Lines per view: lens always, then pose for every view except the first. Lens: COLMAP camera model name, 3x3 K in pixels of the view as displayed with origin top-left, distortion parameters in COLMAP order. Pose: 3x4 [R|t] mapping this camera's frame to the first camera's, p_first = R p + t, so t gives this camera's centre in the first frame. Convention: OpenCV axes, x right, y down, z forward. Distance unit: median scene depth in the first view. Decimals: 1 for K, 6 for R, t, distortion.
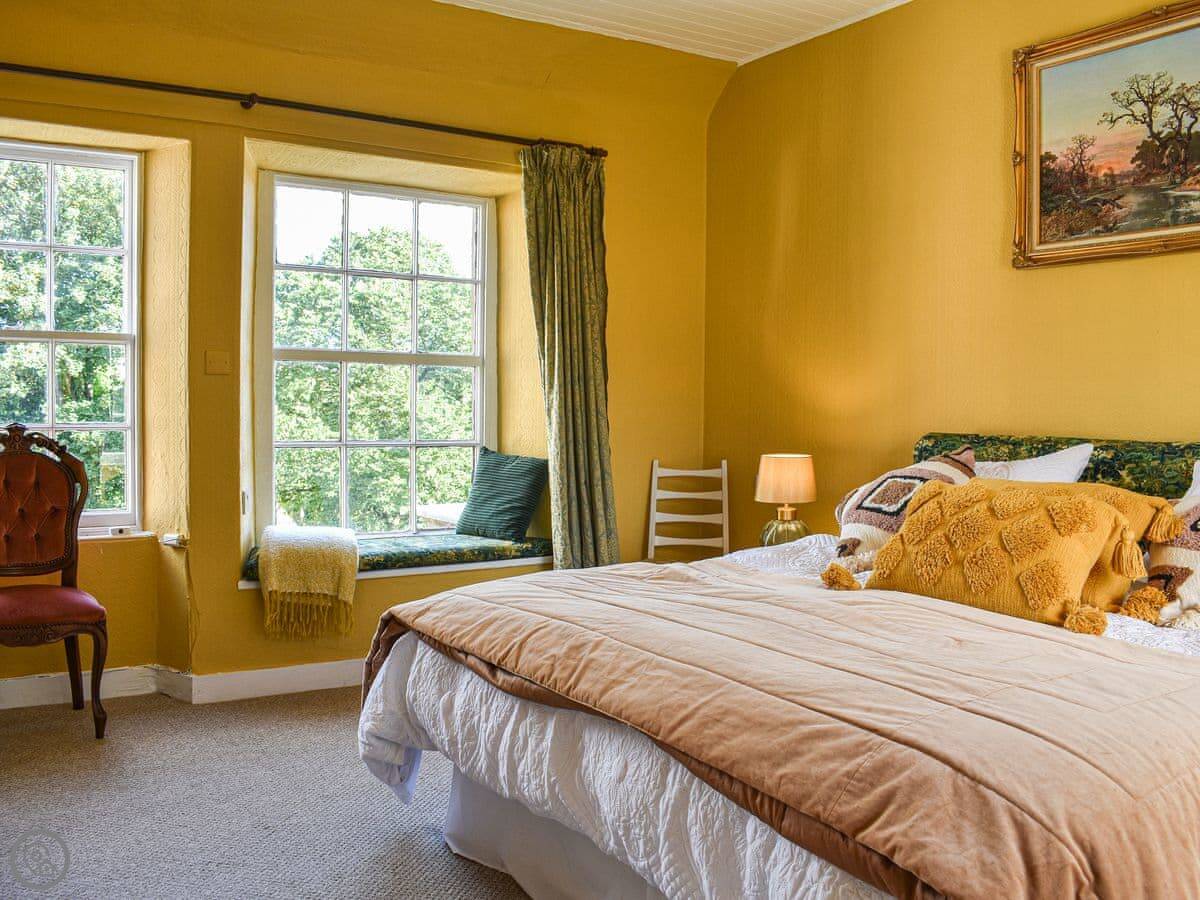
lens RADIAL K [[1123.0, 0, 600.0], [0, 1123.0, 450.0], [0, 0, 1]] dist [-0.101931, 0.020408]
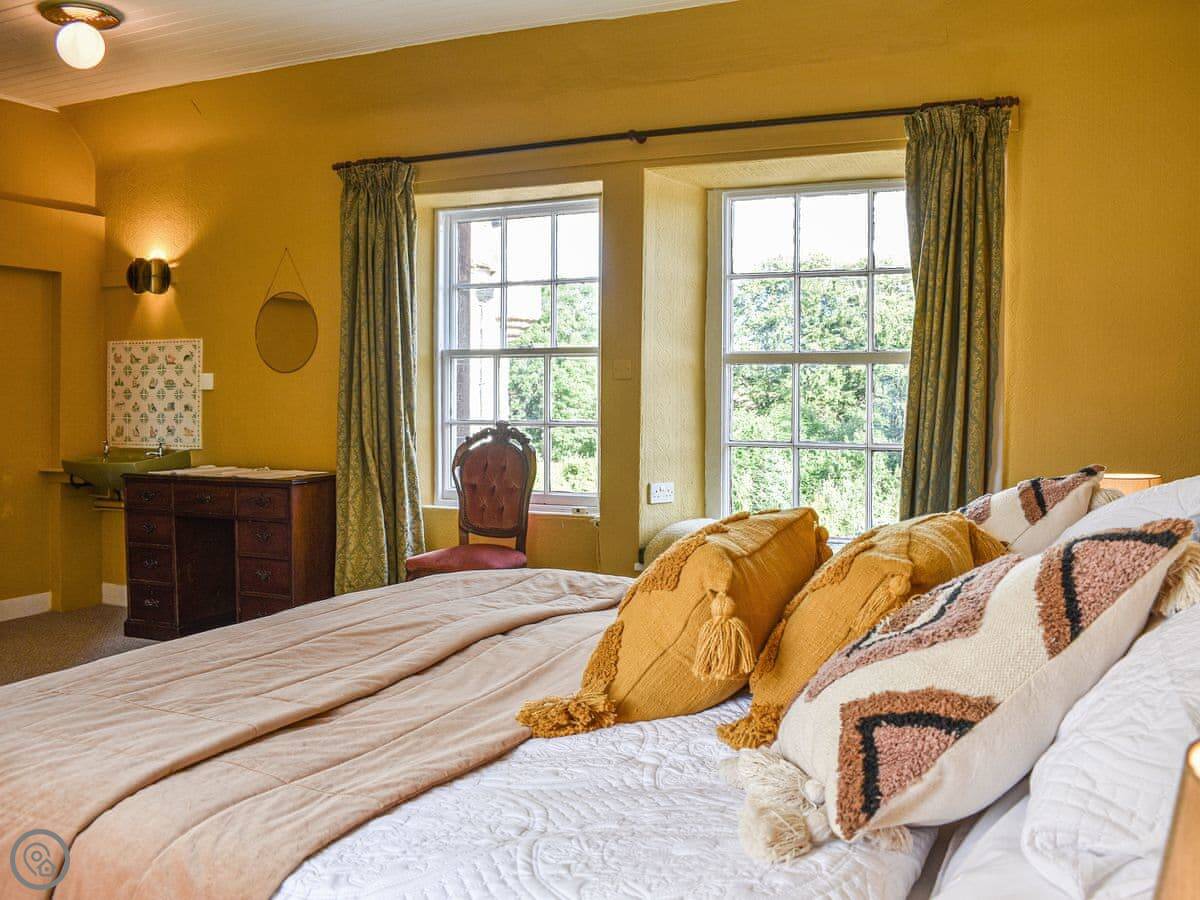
lens RADIAL K [[1123.0, 0, 600.0], [0, 1123.0, 450.0], [0, 0, 1]] dist [-0.101931, 0.020408]
pose [[0.535214, 0.022441, -0.844418, 0.443637], [-0.030581, 0.999507, 0.007180, -0.001893], [0.844163, 0.021980, 0.535636, 0.254144]]
